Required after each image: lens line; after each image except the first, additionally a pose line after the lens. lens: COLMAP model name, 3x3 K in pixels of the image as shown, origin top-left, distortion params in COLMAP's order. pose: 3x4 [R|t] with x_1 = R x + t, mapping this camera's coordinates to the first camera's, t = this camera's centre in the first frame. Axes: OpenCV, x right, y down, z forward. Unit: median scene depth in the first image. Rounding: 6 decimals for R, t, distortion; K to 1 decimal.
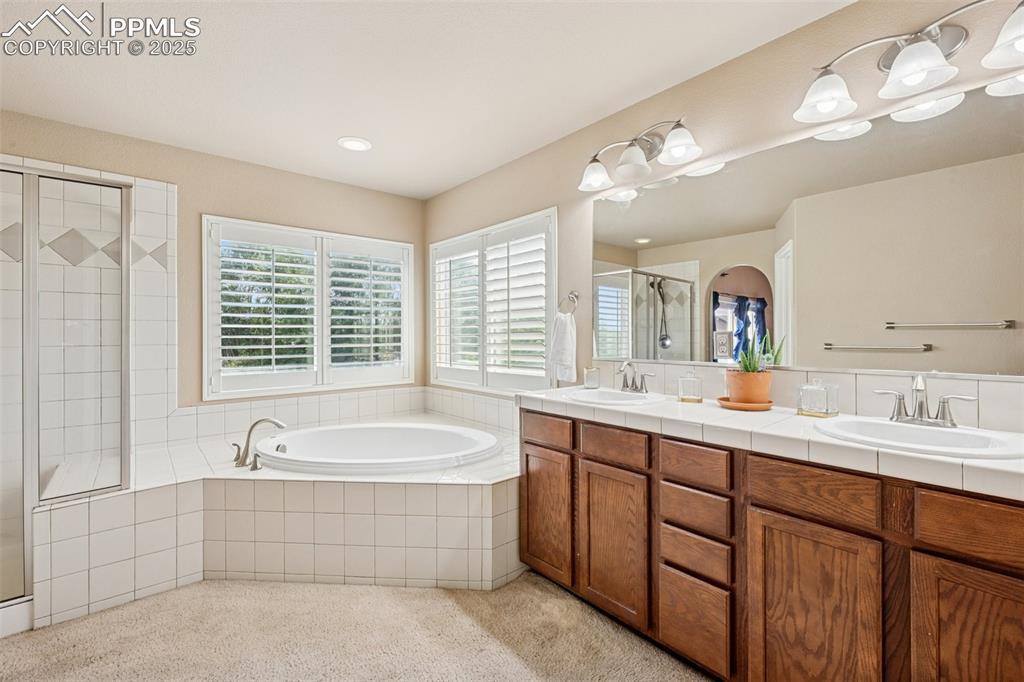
lens RADIAL K [[425.2, 0, 510.0], [0, 425.2, 337.5], [0, 0, 1]] dist [-0.003875, -0.000559]
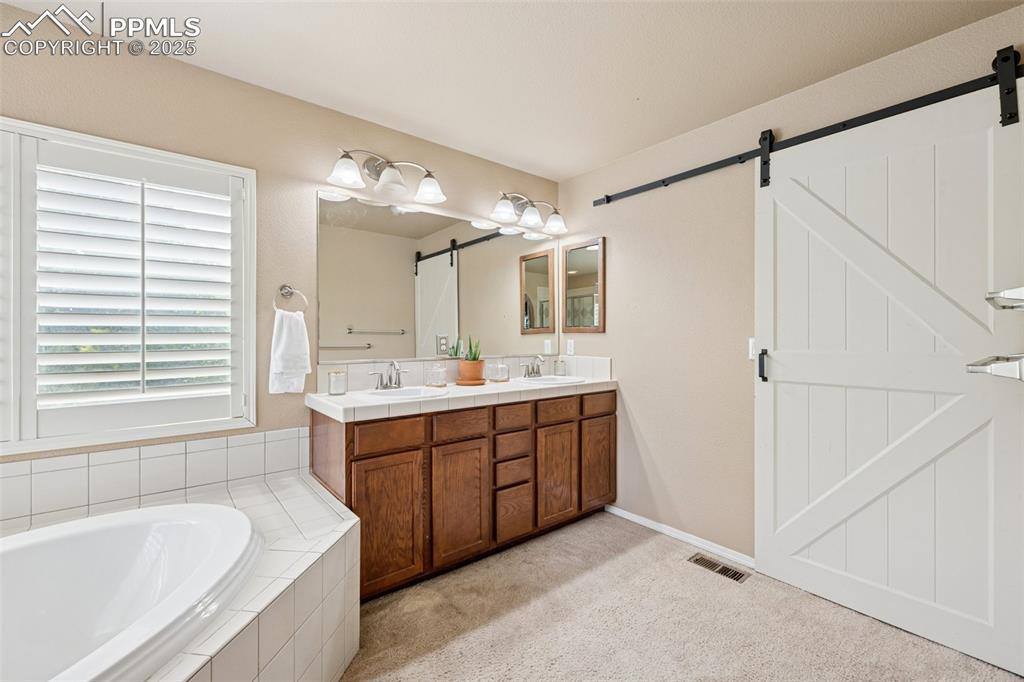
lens RADIAL K [[425.2, 0, 508.9], [0, 425.2, 340.0], [0, 0, 1]] dist [-0.003875, -0.000559]
pose [[0.045471, -0.003915, 0.998958, -1.251577], [0.005065, 0.999980, 0.003689, -0.002339], [-0.998953, 0.004892, 0.045490, 0.997287]]
